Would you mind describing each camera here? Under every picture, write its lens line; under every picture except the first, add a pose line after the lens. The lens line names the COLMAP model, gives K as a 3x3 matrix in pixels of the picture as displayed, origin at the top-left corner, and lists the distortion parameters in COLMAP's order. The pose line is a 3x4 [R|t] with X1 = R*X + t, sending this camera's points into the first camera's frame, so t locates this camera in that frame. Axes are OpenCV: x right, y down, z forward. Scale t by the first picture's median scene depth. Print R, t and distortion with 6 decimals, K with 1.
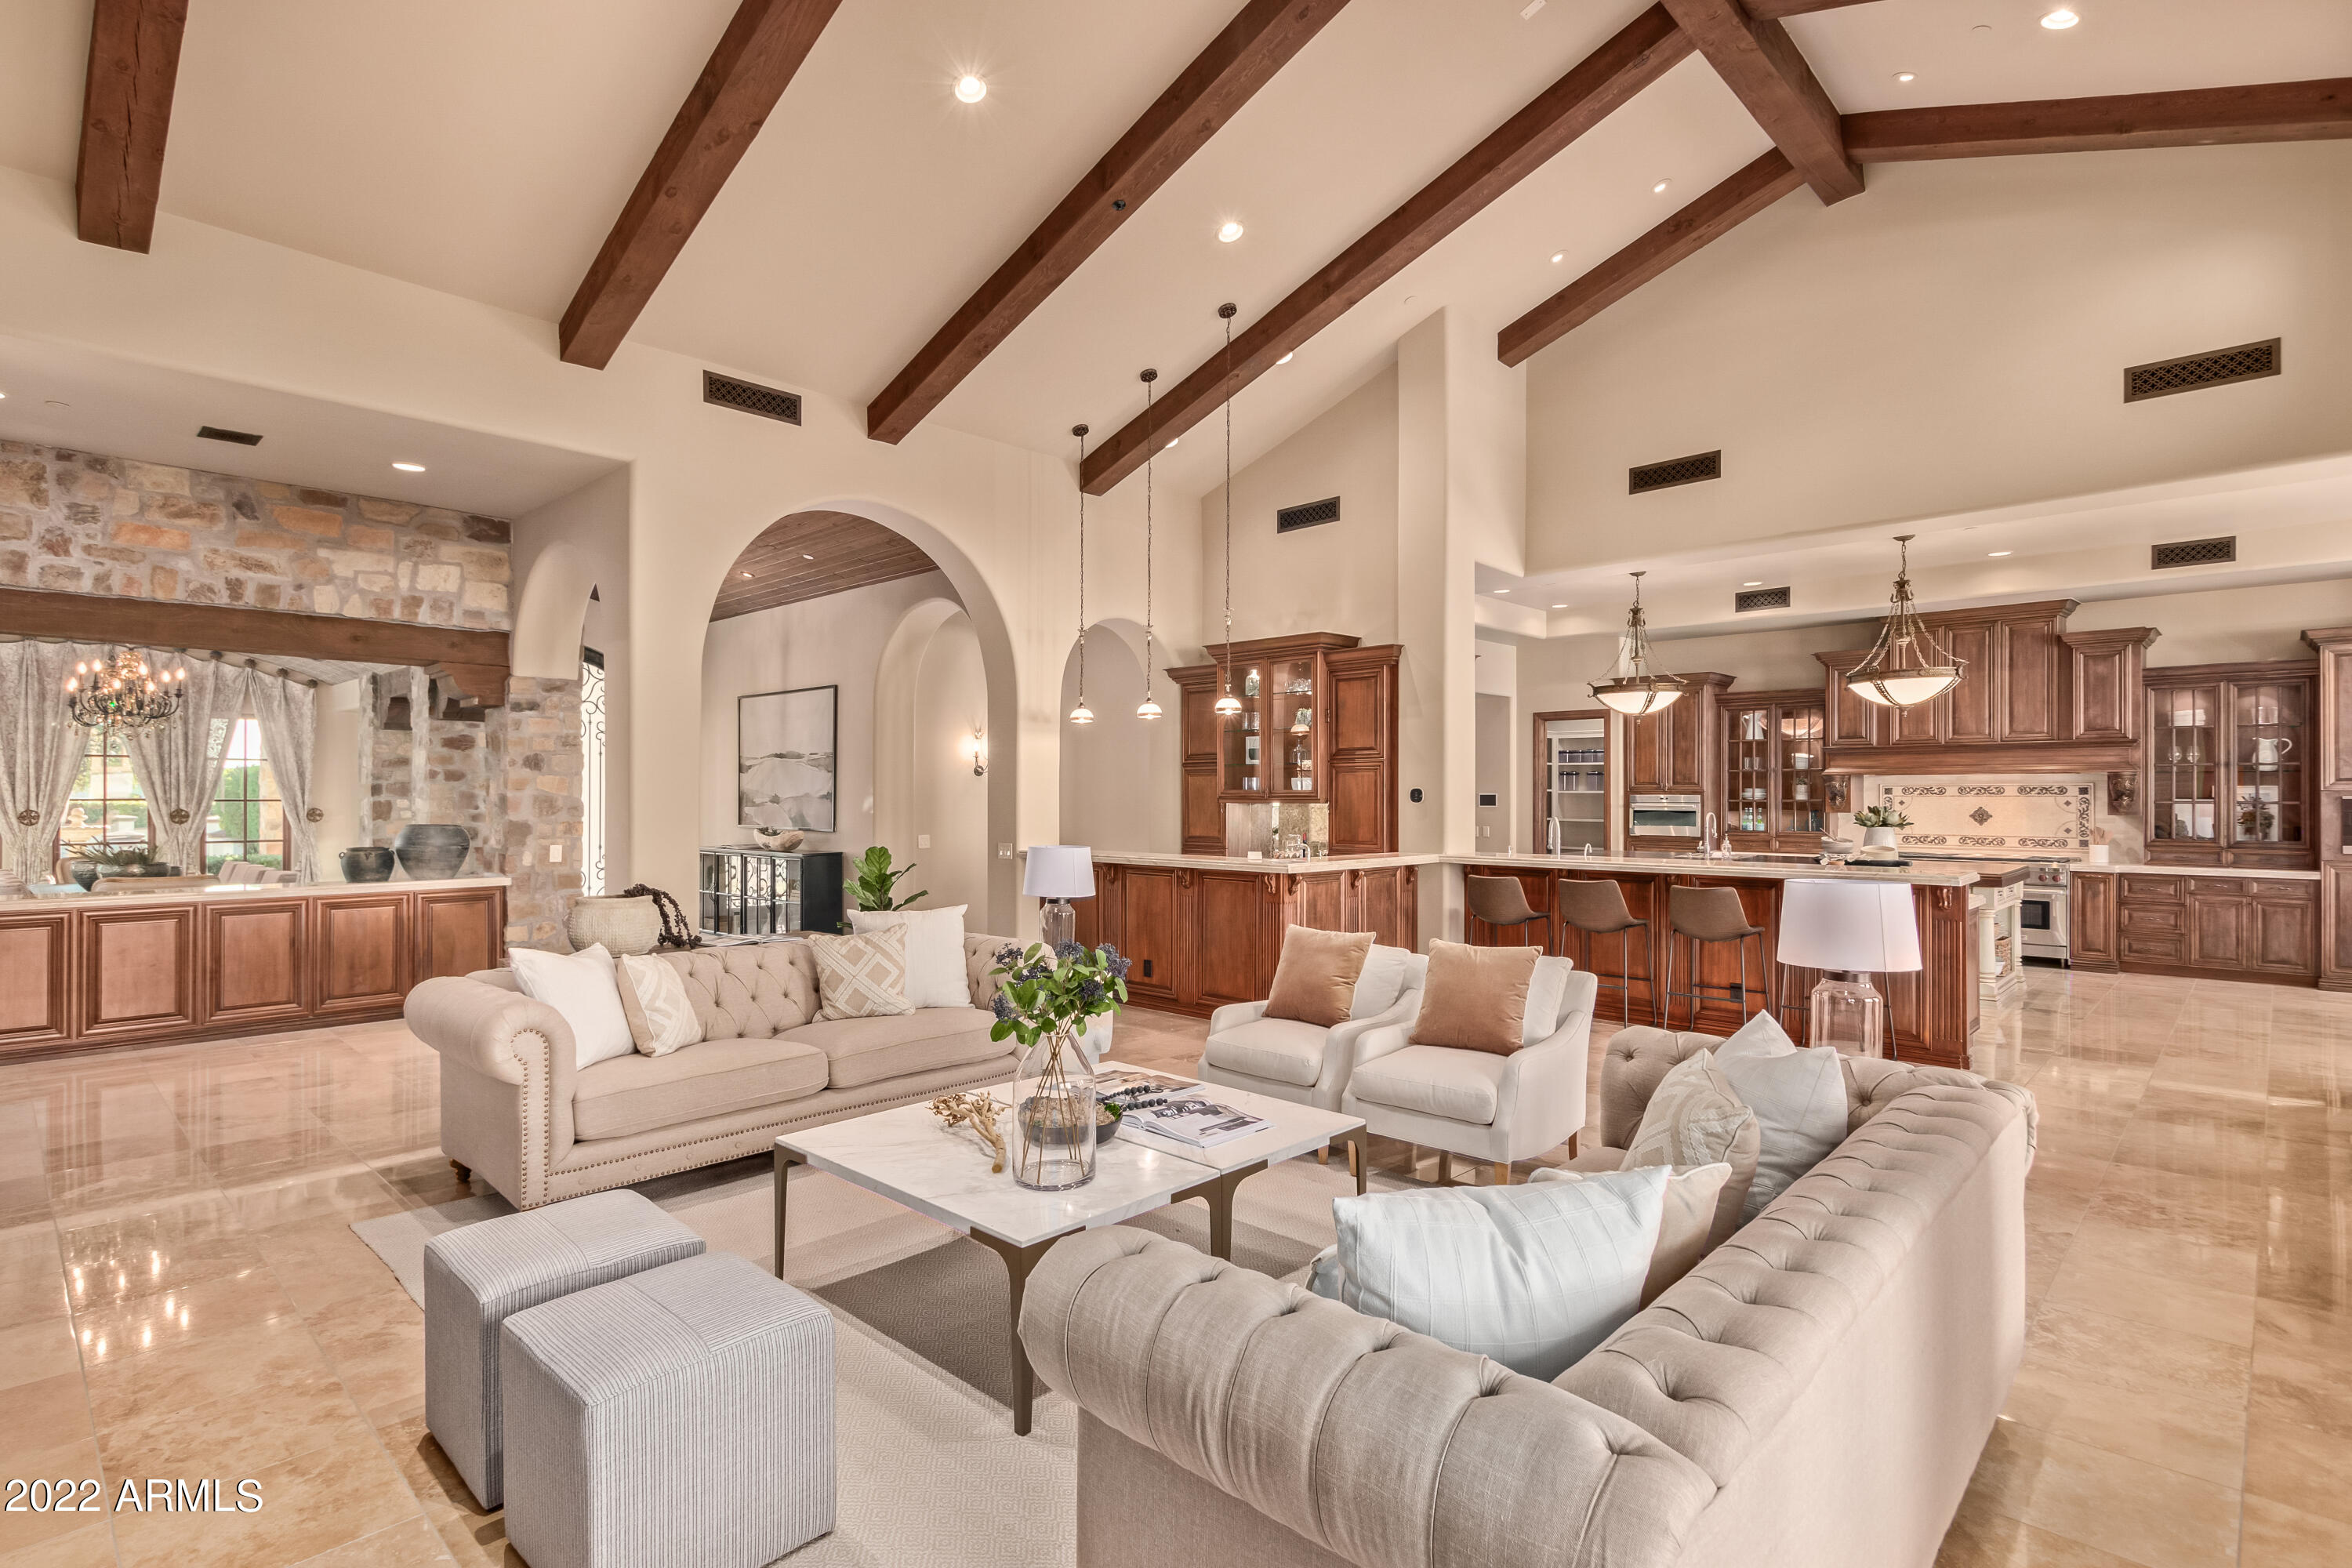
lens RADIAL K [[1137.7, 0, 1167.9], [0, 1137.7, 792.2], [0, 0, 1]] dist [0.028191, -0.013352]
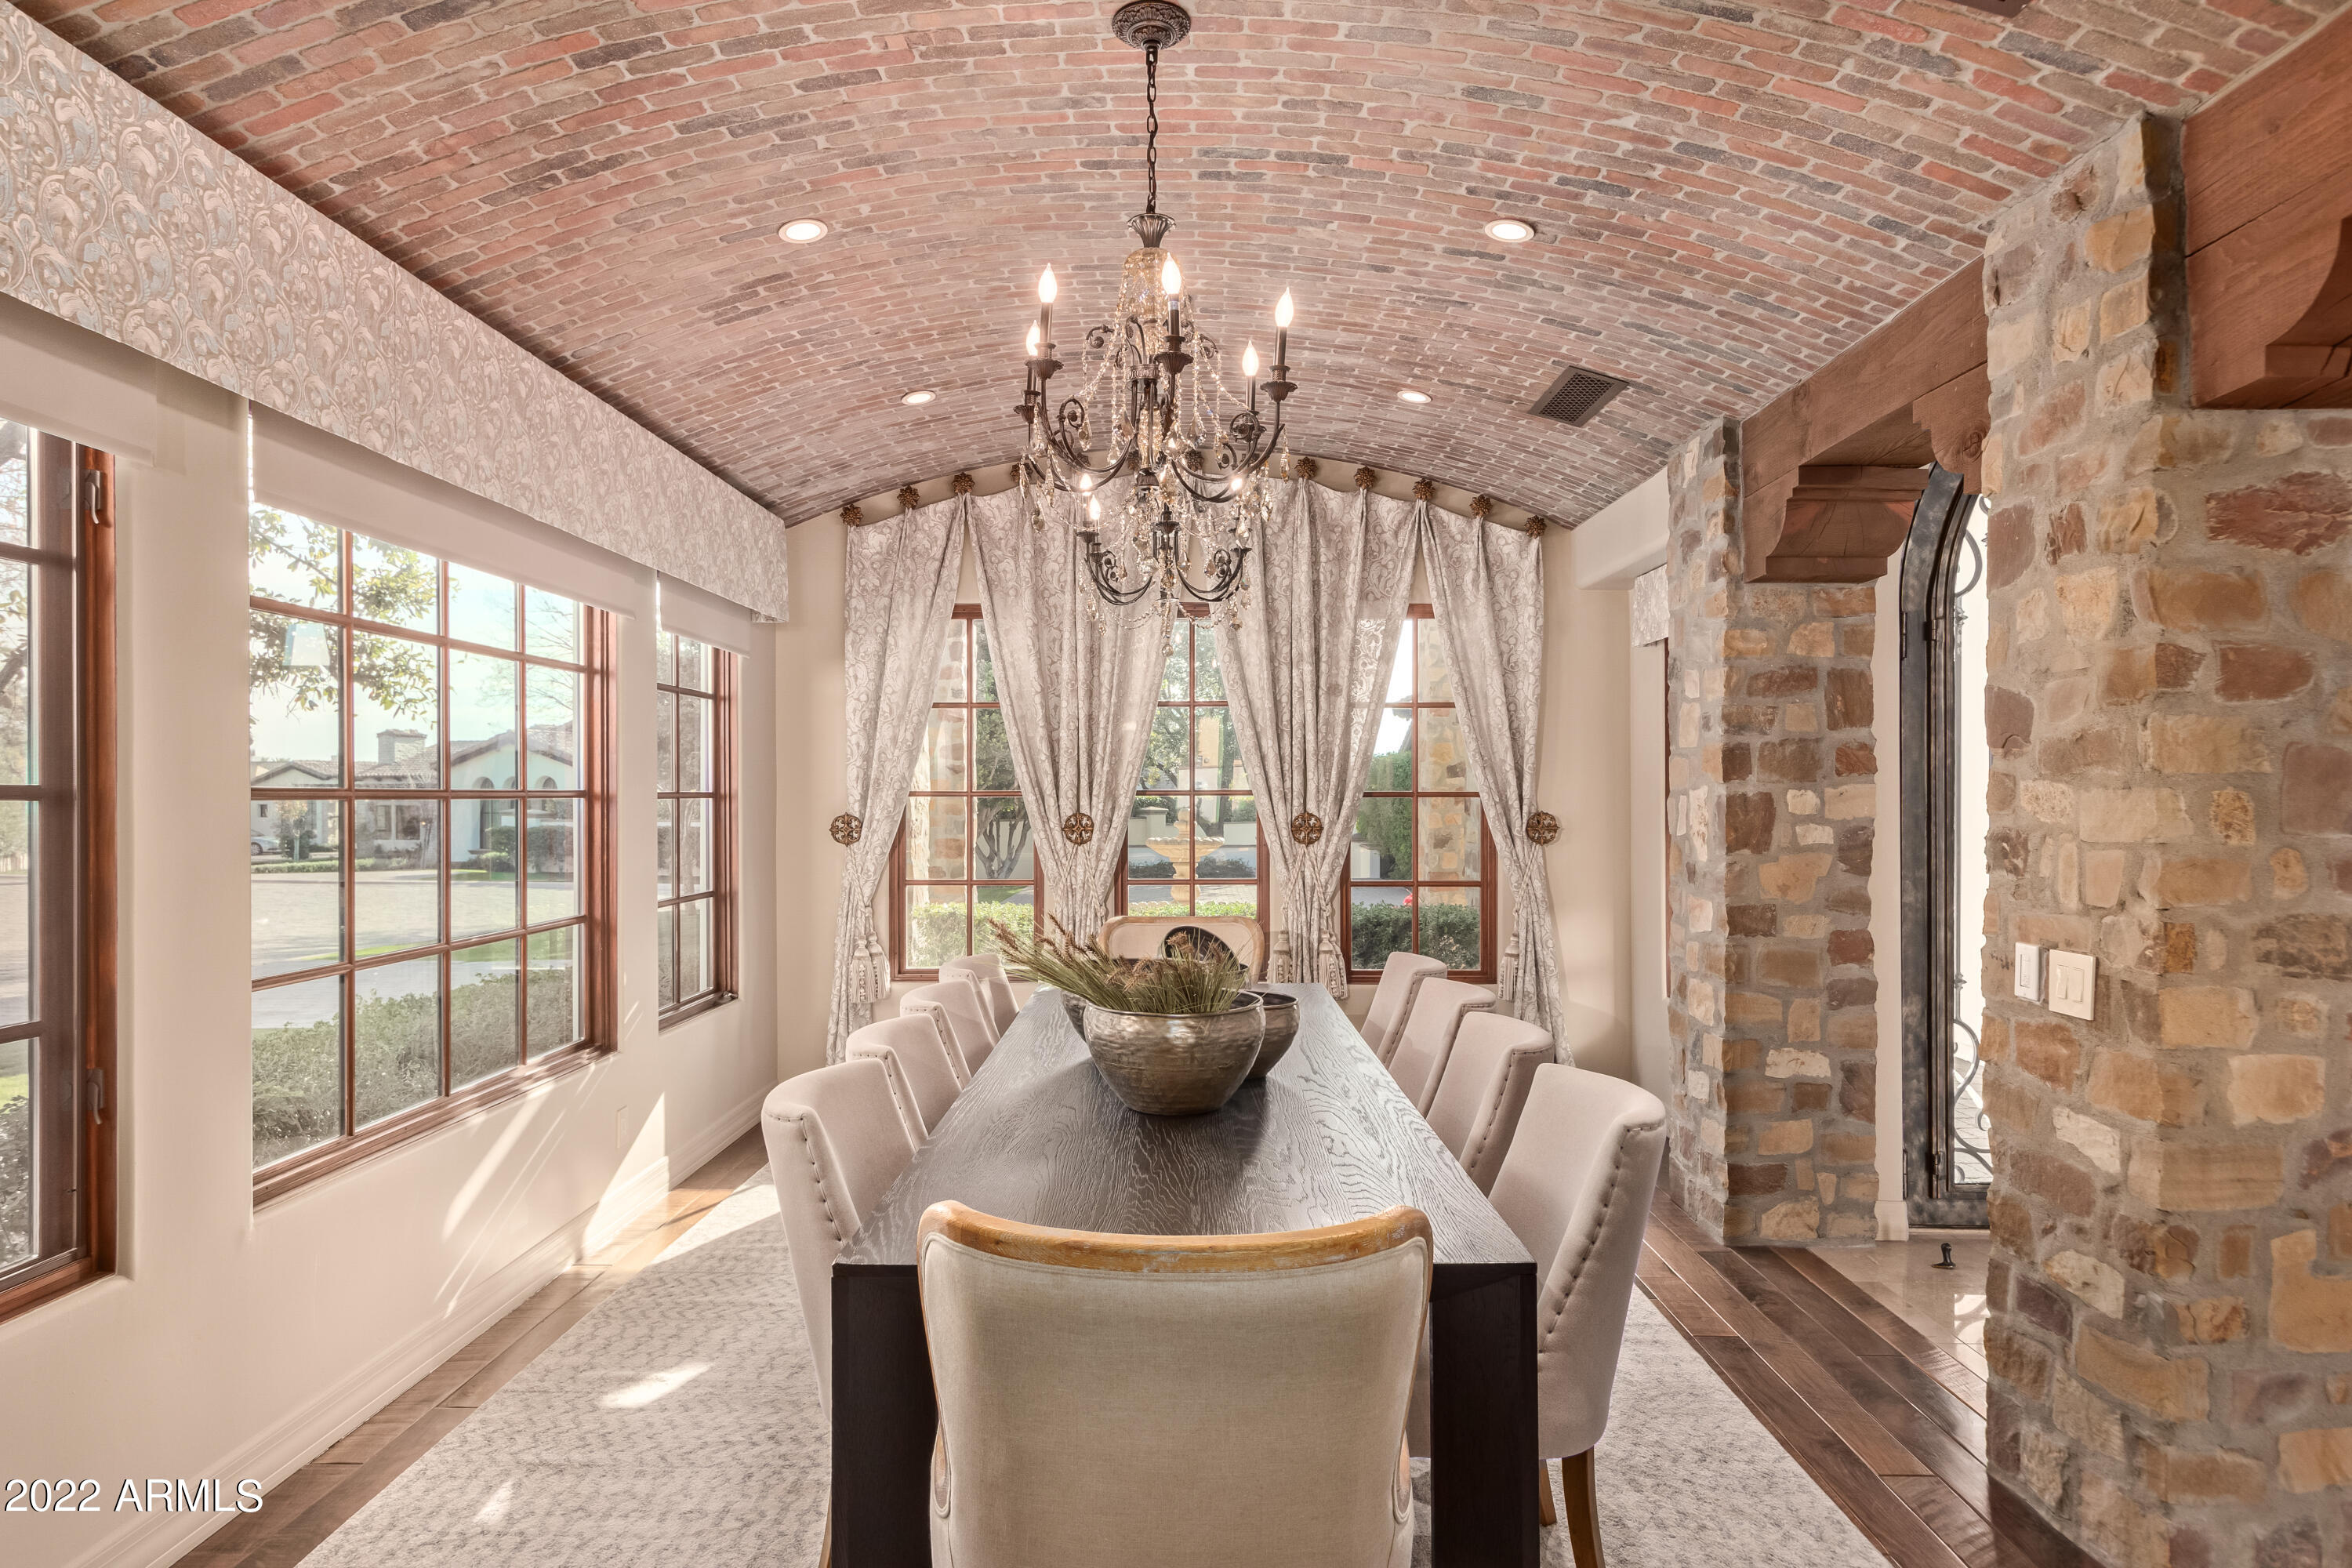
lens RADIAL K [[1188.7, 0, 1176.0], [0, 1188.7, 784.0], [0, 0, 1]] dist [0.000925, 0.000082]
pose [[0.674232, -0.008305, -0.738473, -0.722179], [0.003546, 0.999962, -0.008008, 0.008811], [0.738511, 0.002780, 0.674235, 0.855232]]
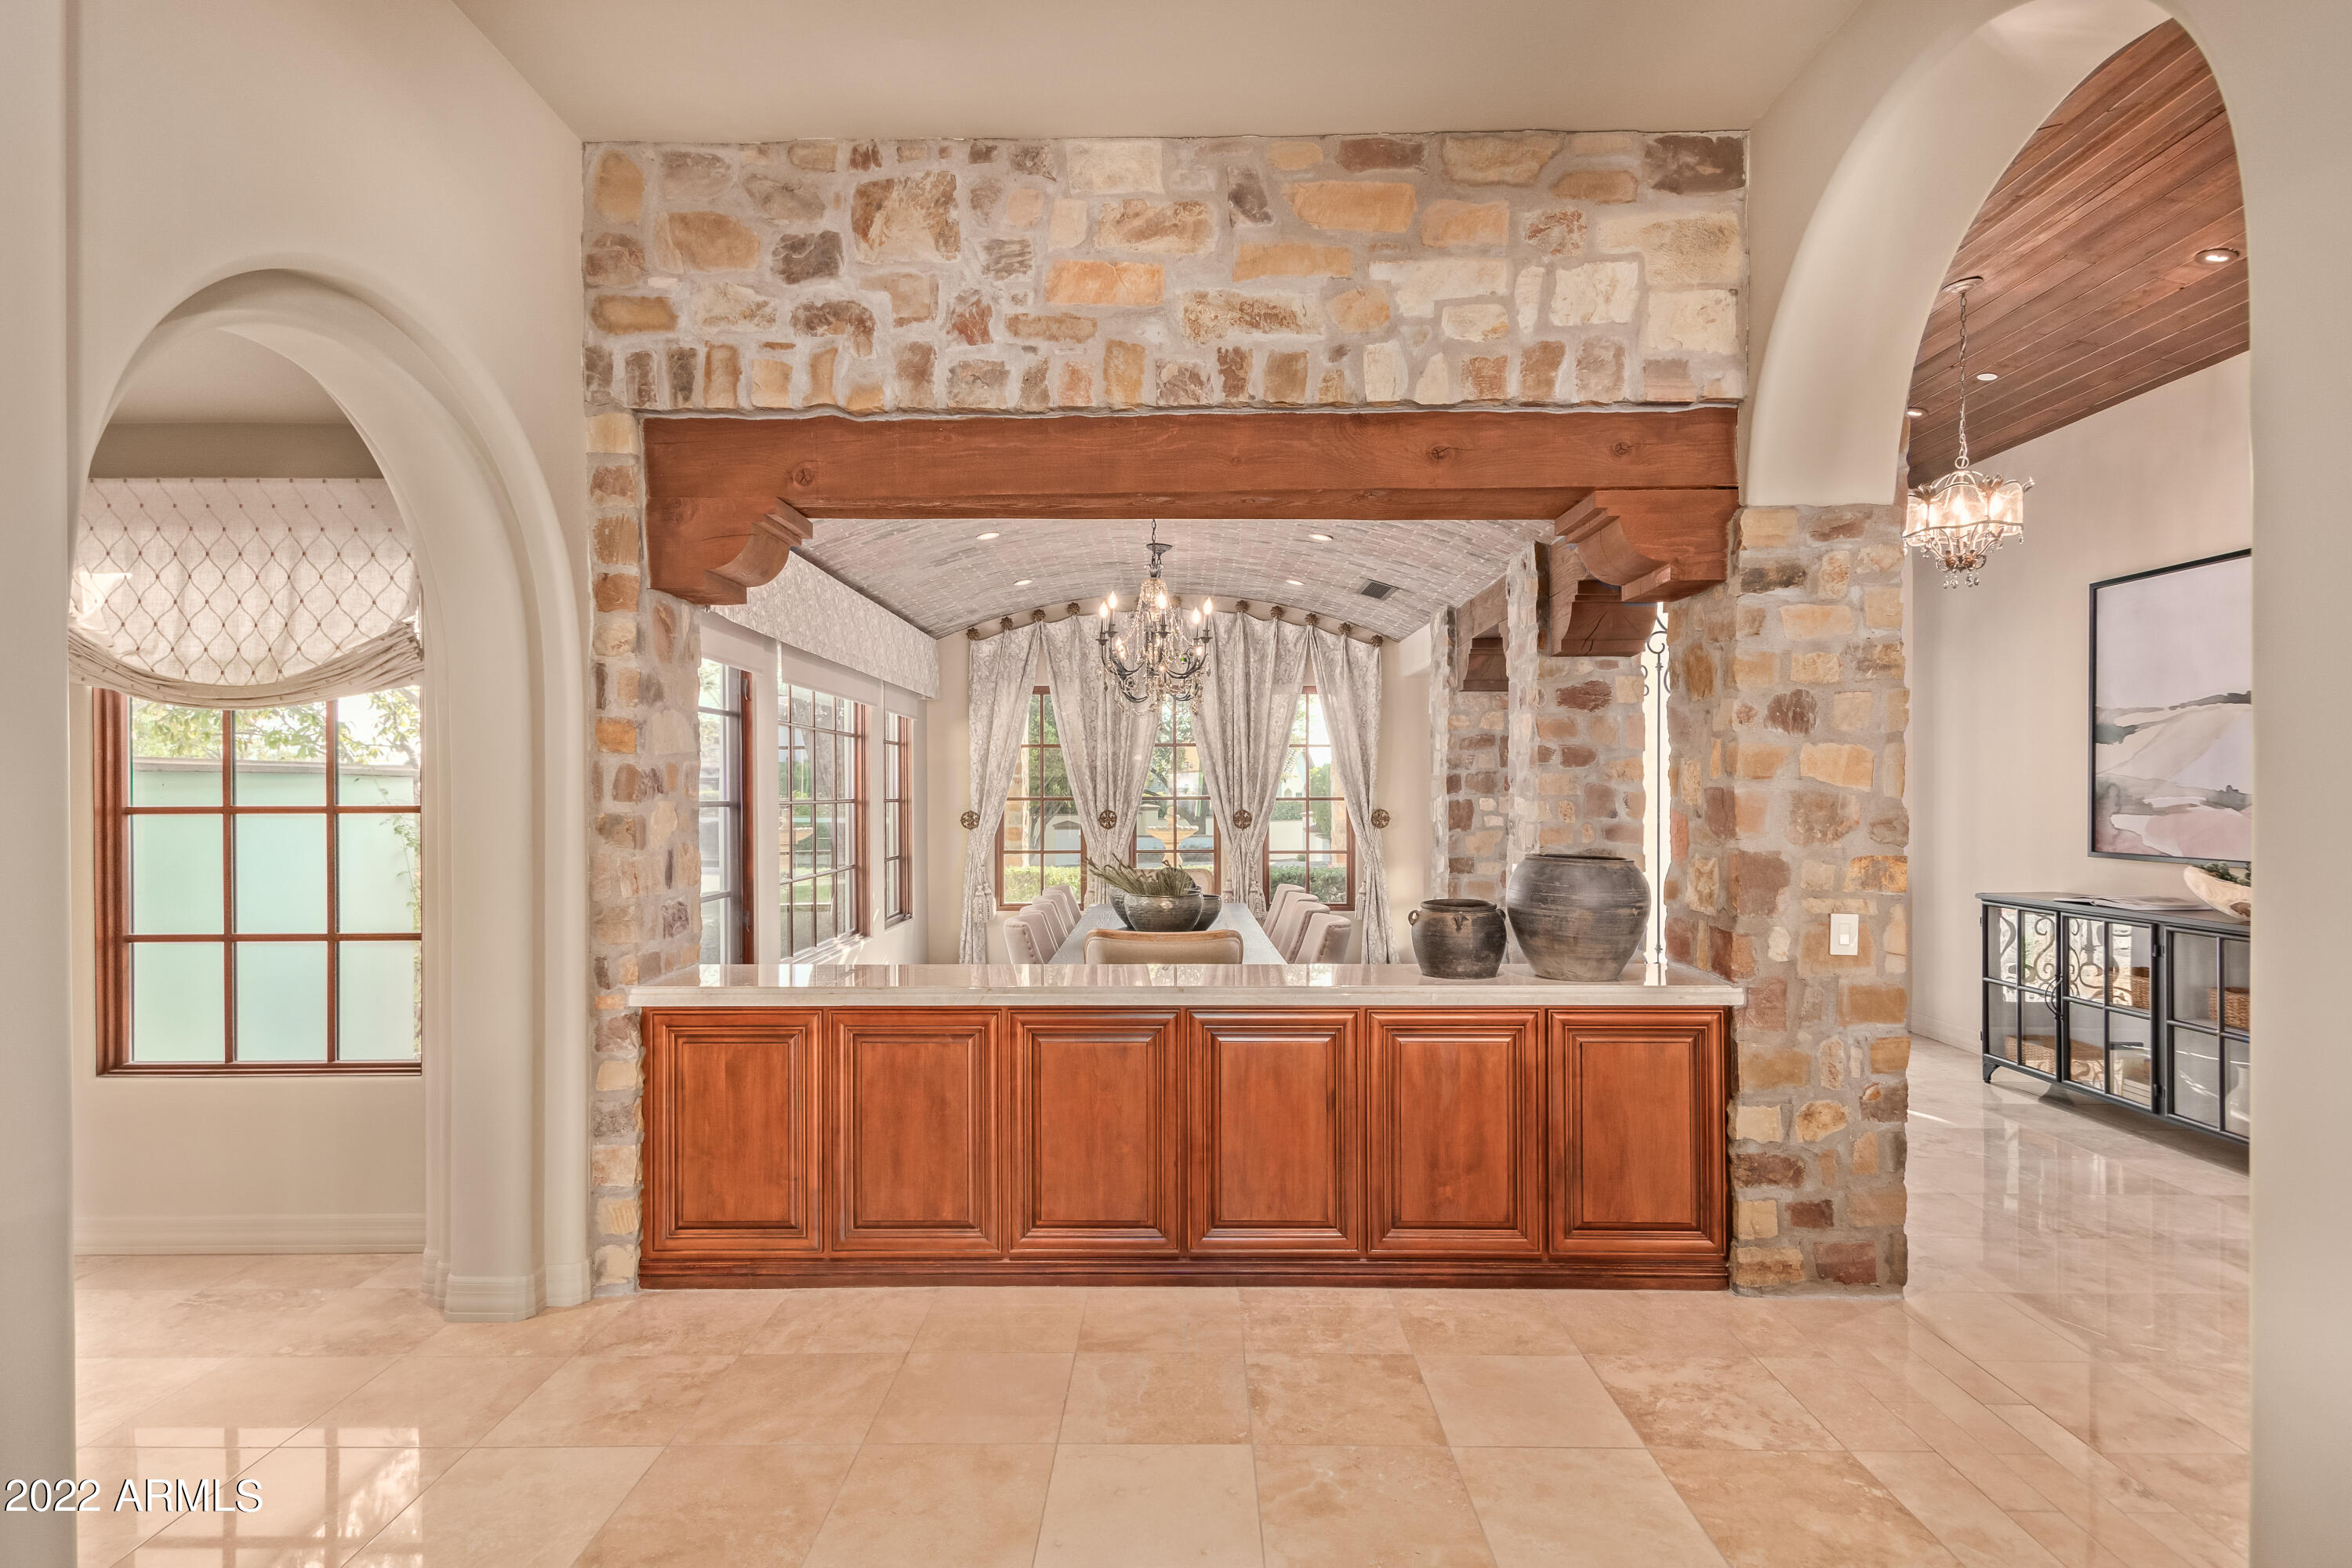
lens RADIAL K [[1137.7, 0, 1167.9], [0, 1137.7, 792.2], [0, 0, 1]] dist [0.028191, -0.013352]
pose [[0.674429, -0.002166, -0.738337, -0.422040], [0.005074, 0.999986, 0.001702, 0.001106], [0.738322, -0.004894, 0.674430, 0.584333]]
